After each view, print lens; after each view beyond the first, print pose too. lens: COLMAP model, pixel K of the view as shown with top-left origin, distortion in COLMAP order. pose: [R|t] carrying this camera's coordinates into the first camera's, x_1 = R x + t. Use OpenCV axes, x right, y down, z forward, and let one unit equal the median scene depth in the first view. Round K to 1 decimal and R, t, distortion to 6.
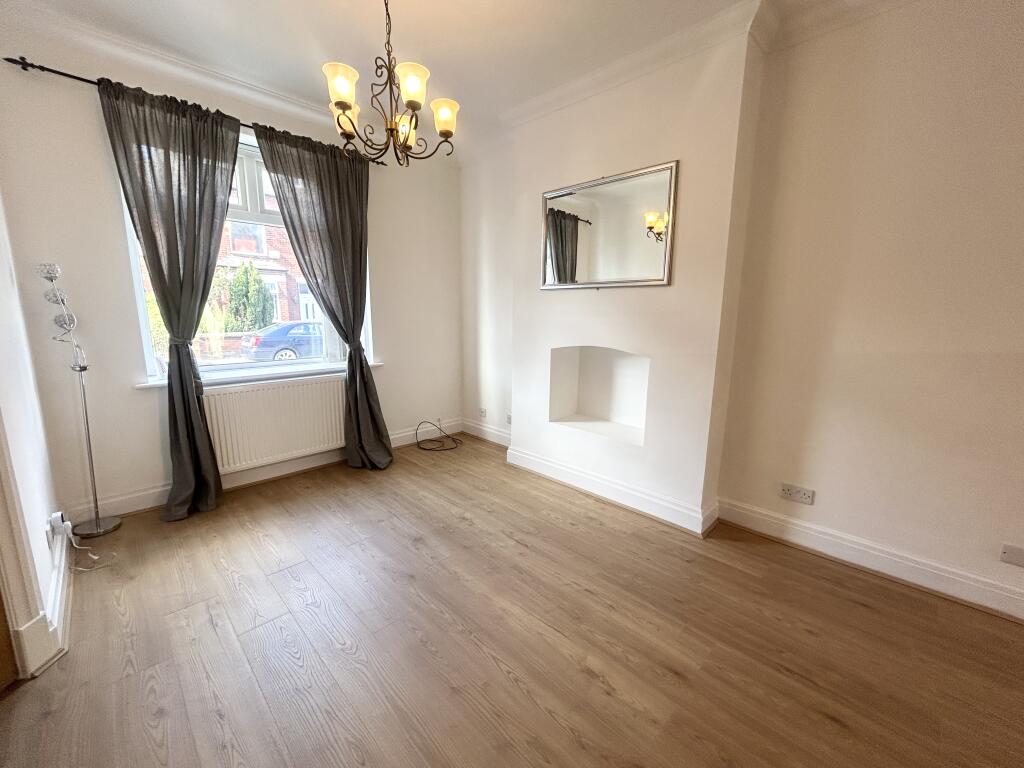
lens RADIAL K [[412.5, 0, 513.6], [0, 412.5, 384.9], [0, 0, 1]] dist [-0.004162, 0.000730]
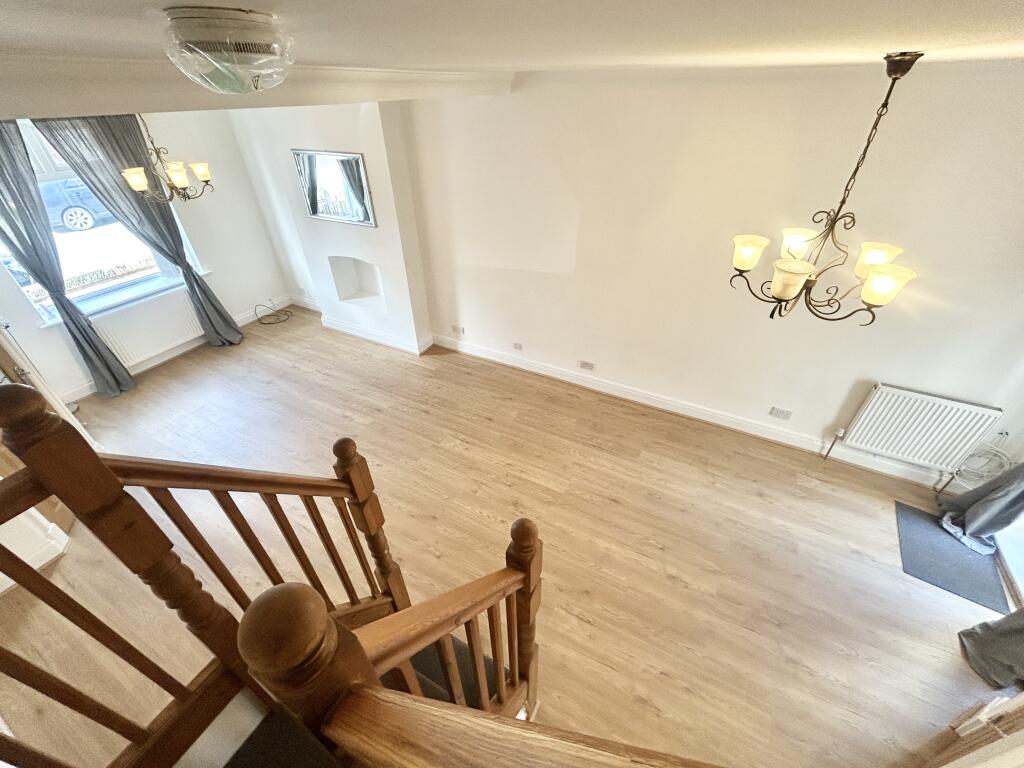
lens RADIAL K [[412.5, 0, 511.7], [0, 412.5, 384.6], [0, 0, 1]] dist [-0.004162, 0.000730]
pose [[0.956119, -0.188262, 0.224486, 0.328252], [0.070428, 0.891441, 0.447631, -0.315921], [-0.284388, -0.412178, 0.865582, -0.789396]]
